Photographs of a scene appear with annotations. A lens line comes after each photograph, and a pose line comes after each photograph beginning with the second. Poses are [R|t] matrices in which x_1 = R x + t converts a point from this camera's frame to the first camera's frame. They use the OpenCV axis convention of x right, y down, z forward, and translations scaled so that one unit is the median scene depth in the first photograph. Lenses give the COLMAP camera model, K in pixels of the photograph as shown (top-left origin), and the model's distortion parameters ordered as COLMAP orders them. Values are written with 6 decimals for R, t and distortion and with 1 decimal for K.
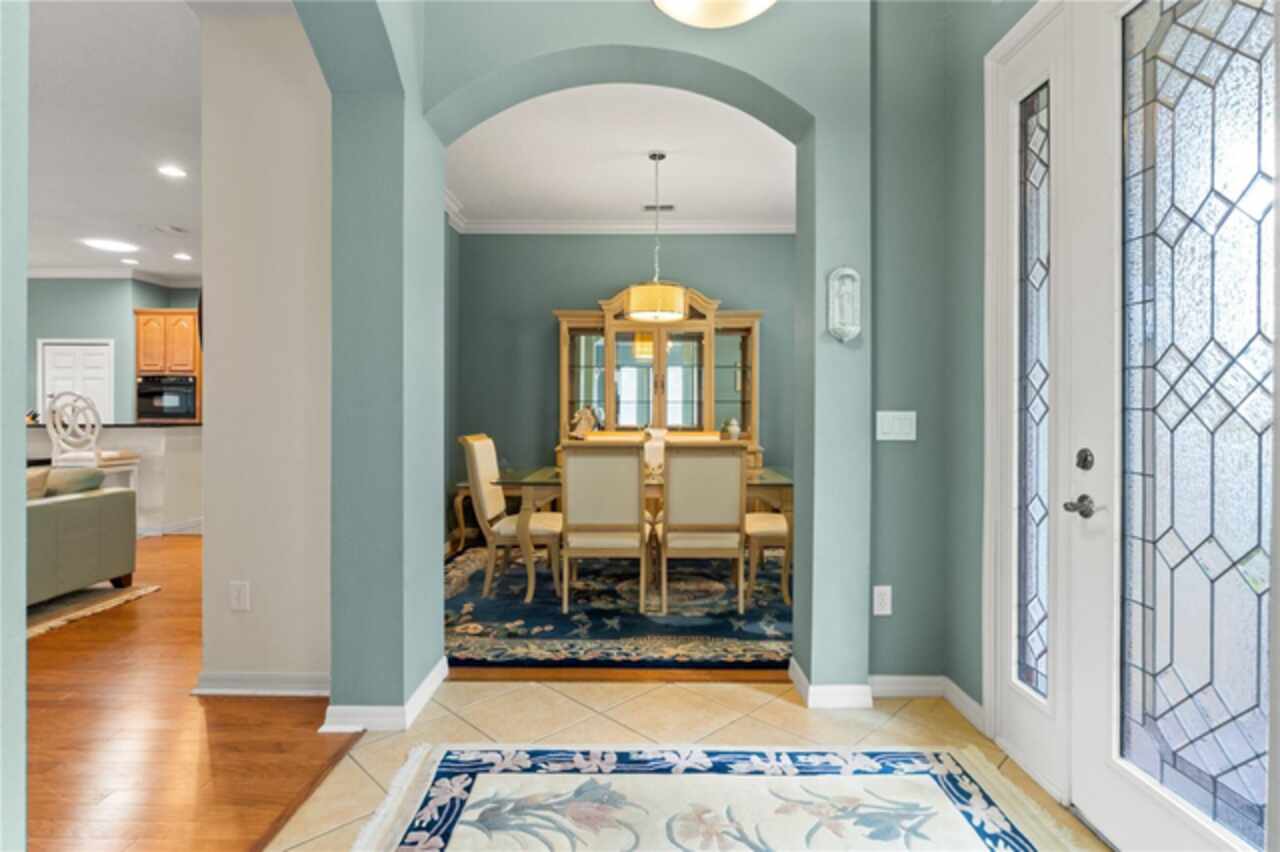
lens RADIAL K [[647.8, 0, 639.8], [0, 647.8, 409.2], [0, 0, 1]] dist [-0.001665, -0.000375]
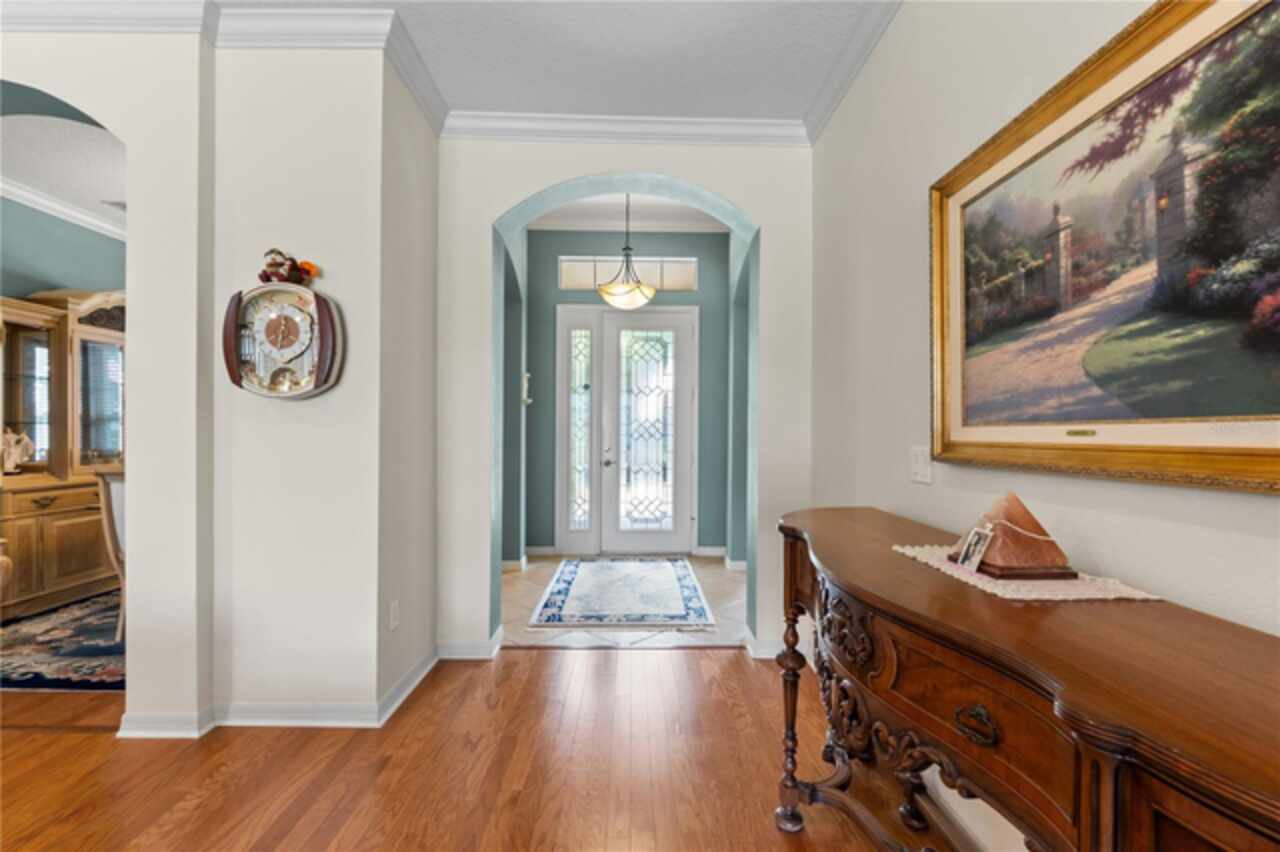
lens RADIAL K [[552.4, 0, 643.4], [0, 552.4, 411.3], [0, 0, 1]] dist [-0.001949, -0.000627]
pose [[-0.031910, 0.037575, 0.998784, -0.773003], [-0.005004, 0.999275, -0.037753, -0.005321], [-0.999478, -0.006203, -0.031699, 0.306391]]
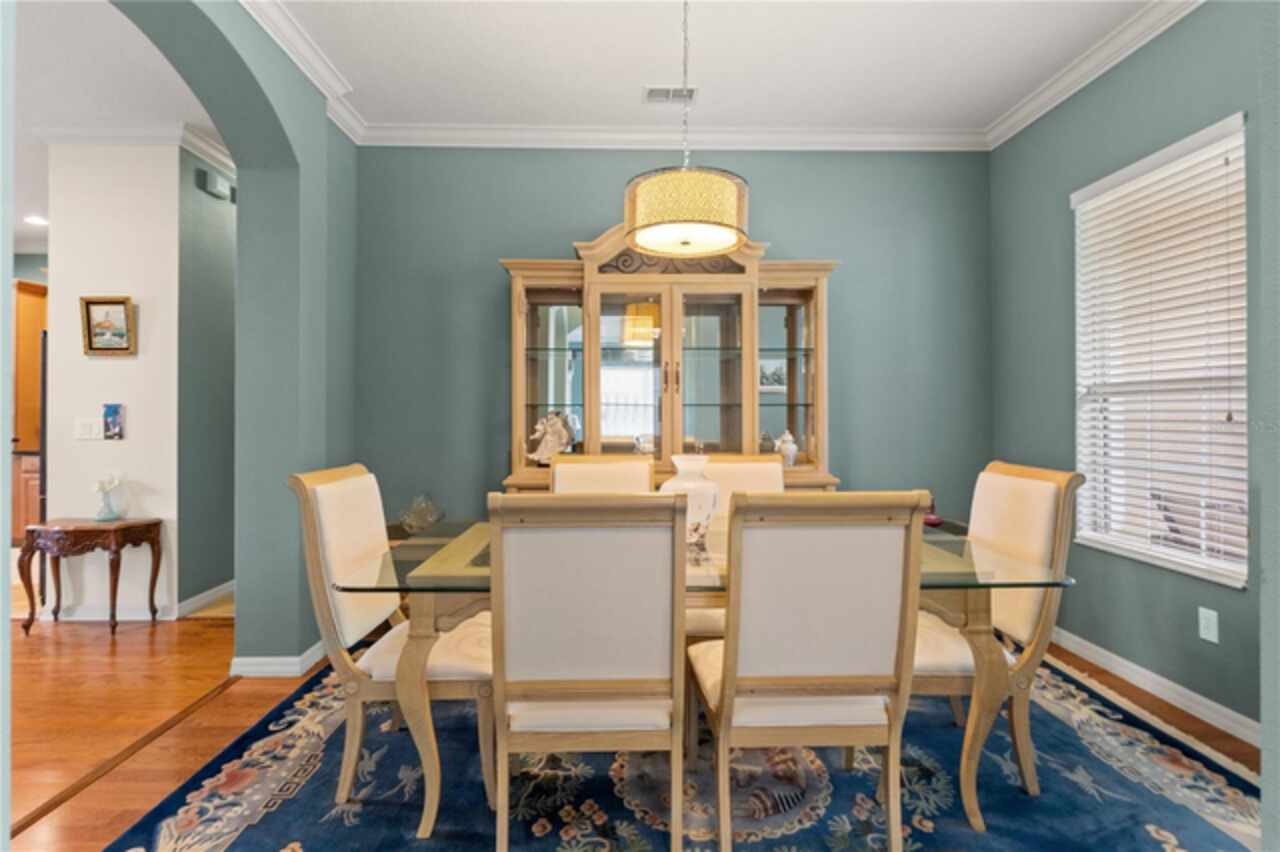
lens RADIAL K [[647.8, 0, 639.8], [0, 647.8, 409.2], [0, 0, 1]] dist [-0.001665, -0.000375]
pose [[0.999140, -0.001907, 0.041418, -0.026381], [0.002294, 0.999954, -0.009311, -0.001736], [-0.041399, 0.009398, 0.999099, 0.376100]]
